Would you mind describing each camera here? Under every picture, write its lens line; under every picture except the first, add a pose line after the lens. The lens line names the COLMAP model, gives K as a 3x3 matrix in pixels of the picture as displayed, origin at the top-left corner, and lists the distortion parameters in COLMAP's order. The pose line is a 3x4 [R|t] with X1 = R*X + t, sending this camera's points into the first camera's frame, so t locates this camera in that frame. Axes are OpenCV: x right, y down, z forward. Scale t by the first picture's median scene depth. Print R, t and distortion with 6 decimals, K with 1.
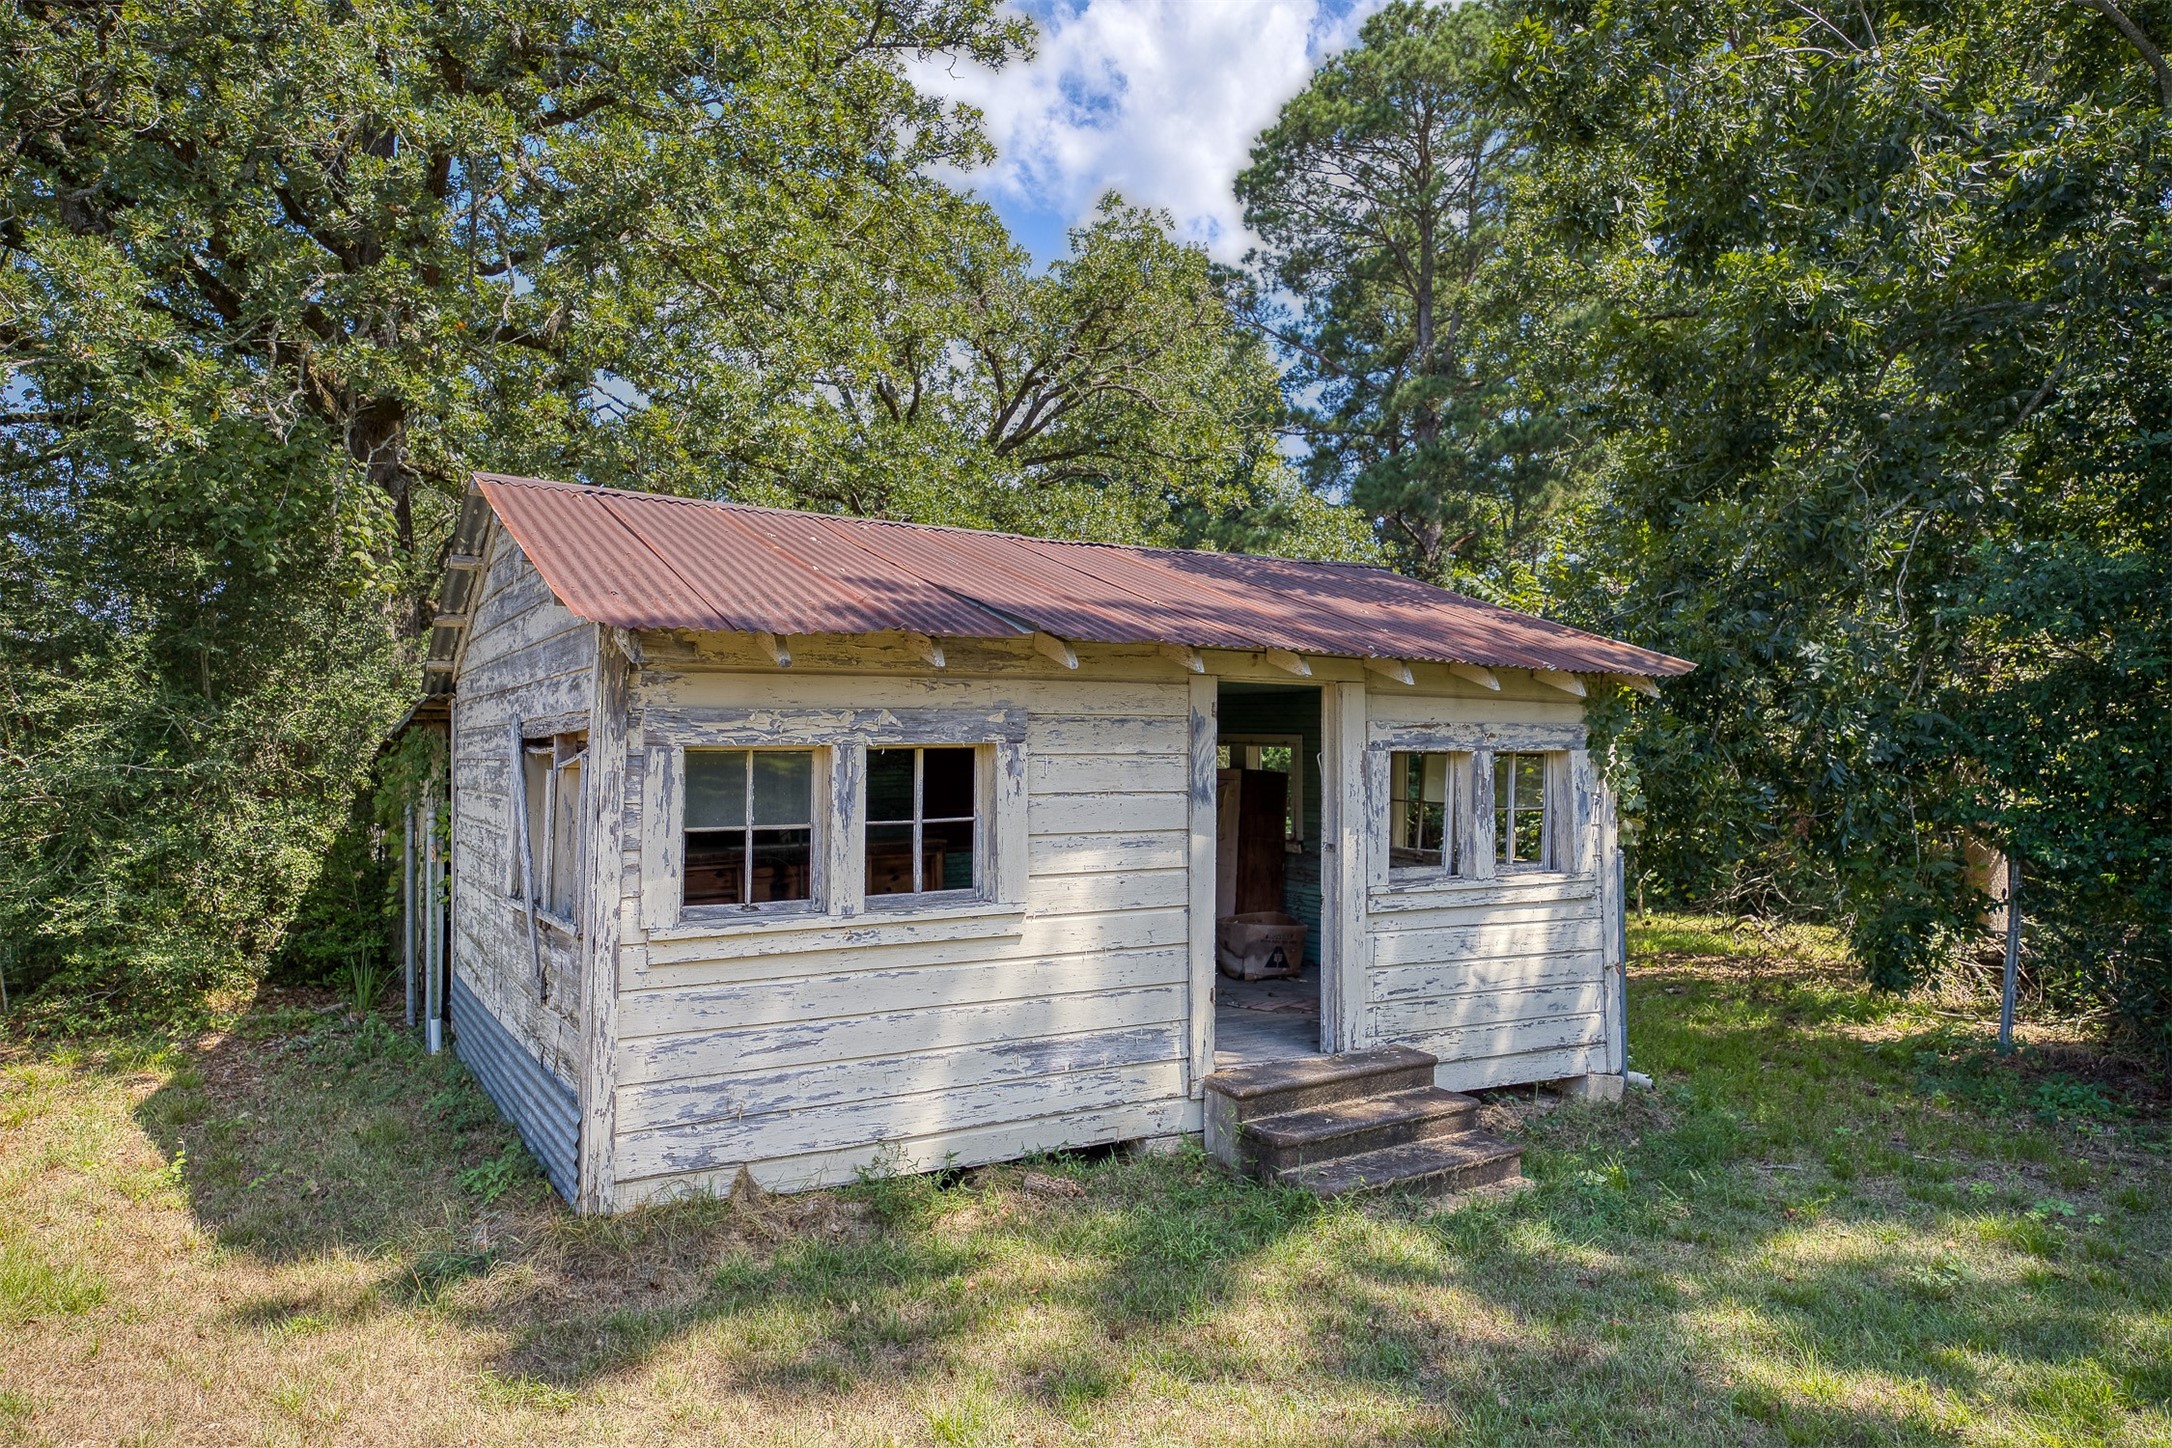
lens RADIAL K [[1438.5, 0, 1086.0], [0, 1438.5, 724.0], [0, 0, 1]] dist [-0.030650, 0.000473]
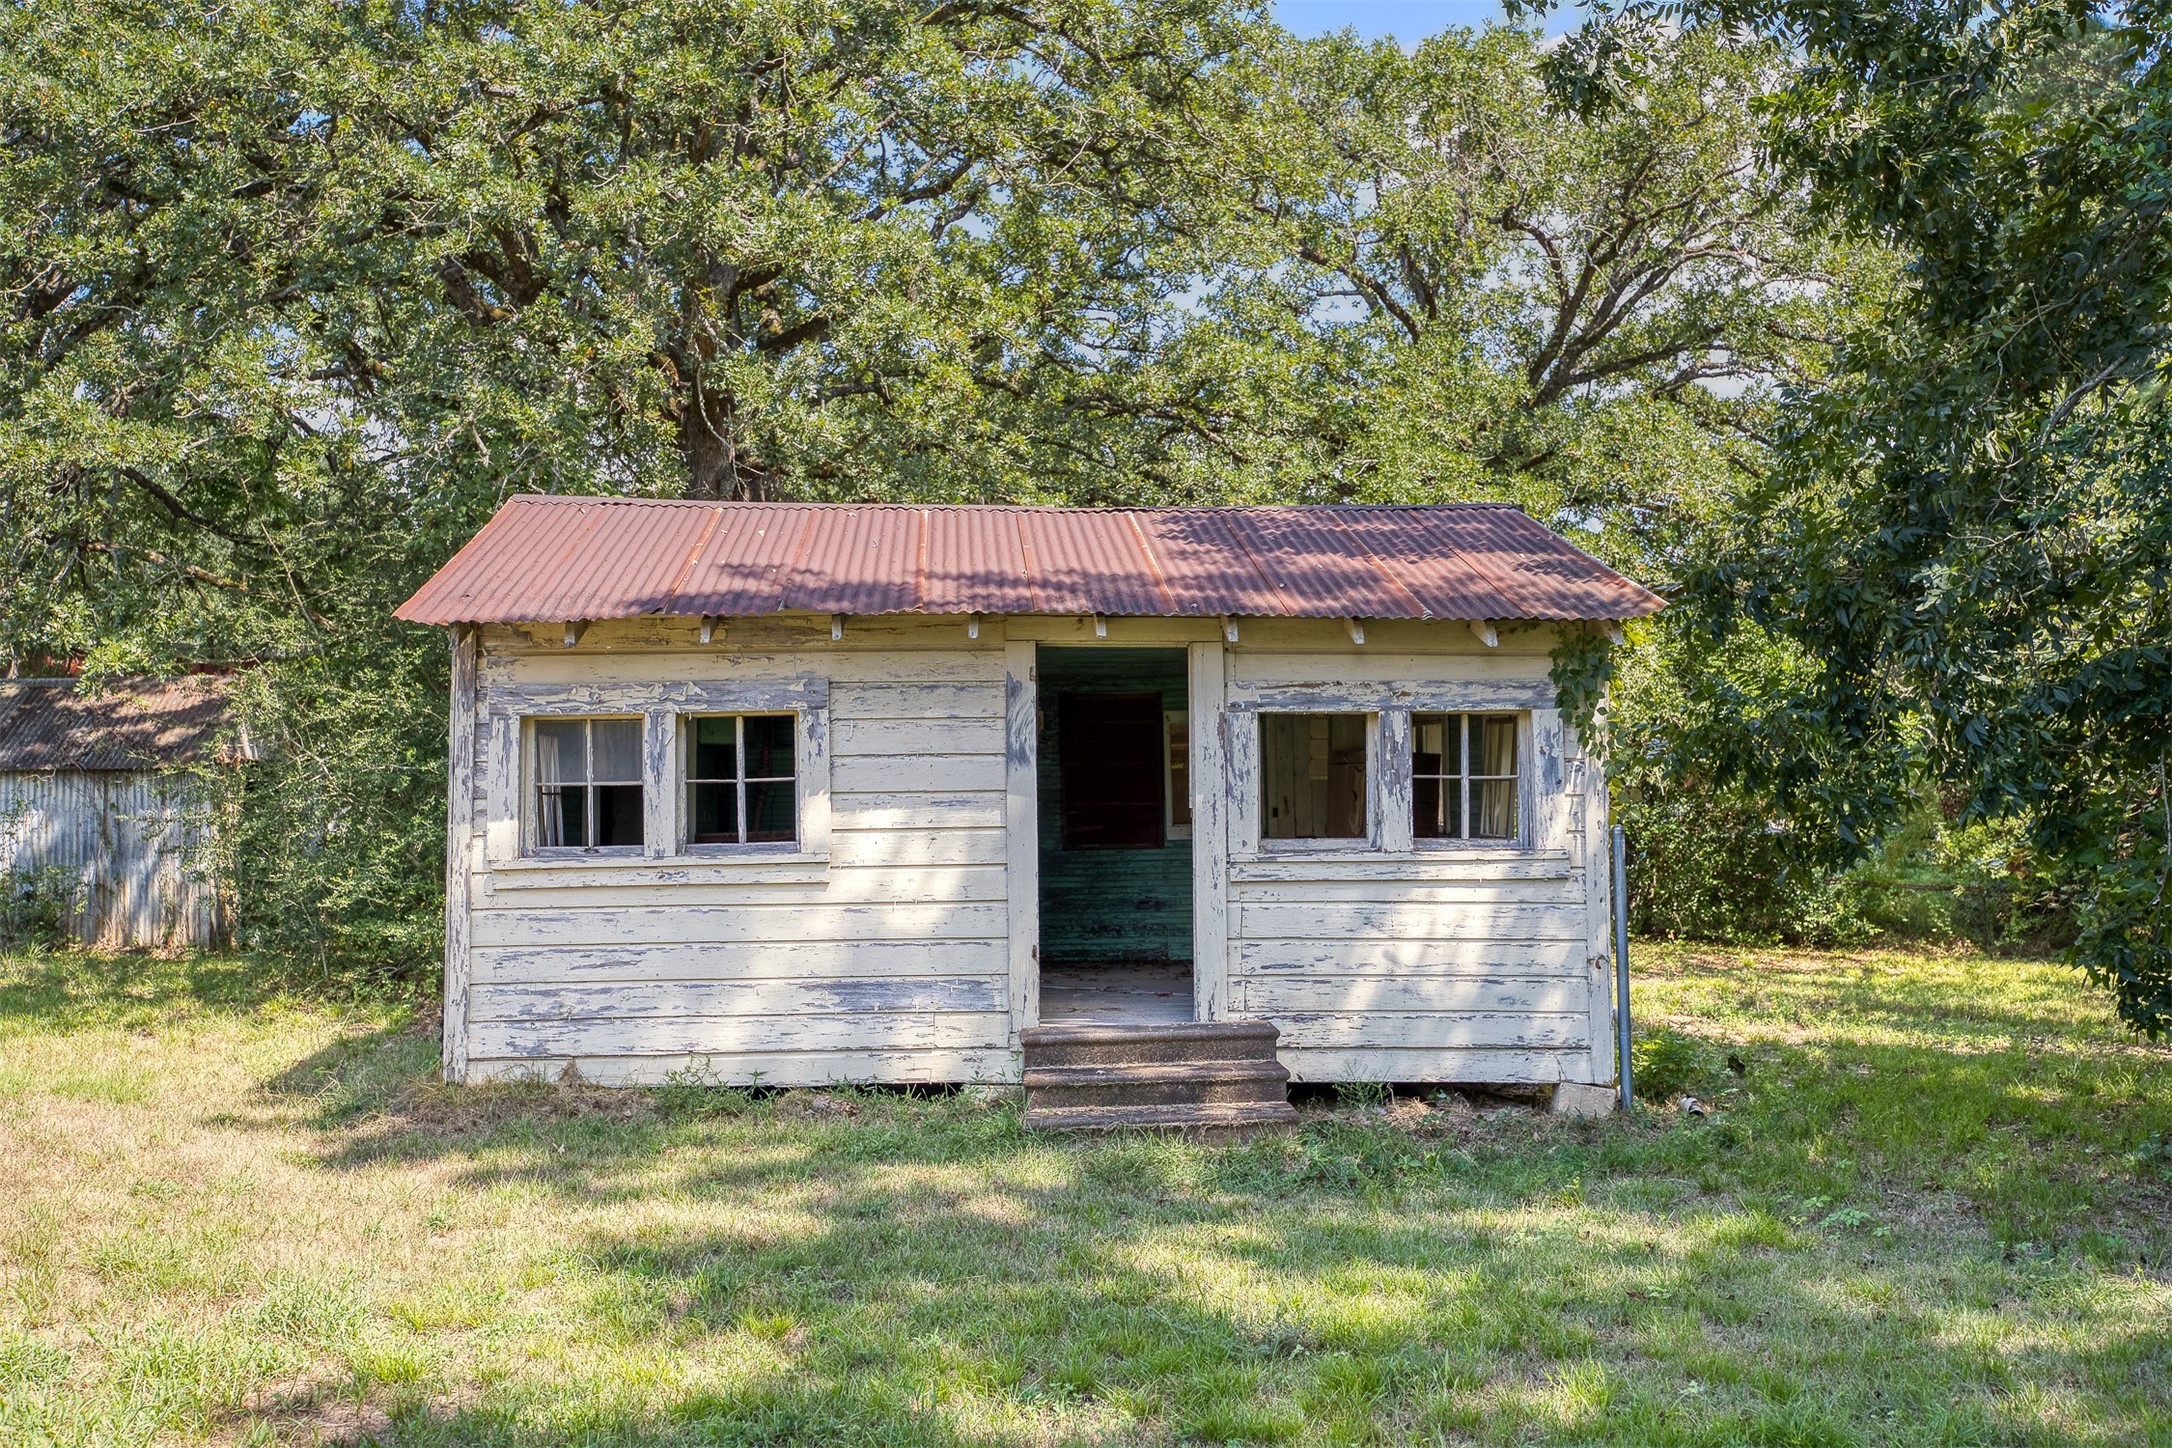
lens RADIAL K [[2177.0, 0, 1085.9], [0, 2177.0, 728.5], [0, 0, 1]] dist [-0.003550, 0.002144]
pose [[0.877170, -0.024623, -0.479547, 0.945967], [0.018681, 0.999678, -0.017160, 0.061260], [0.479816, 0.006094, 0.877348, -0.378975]]
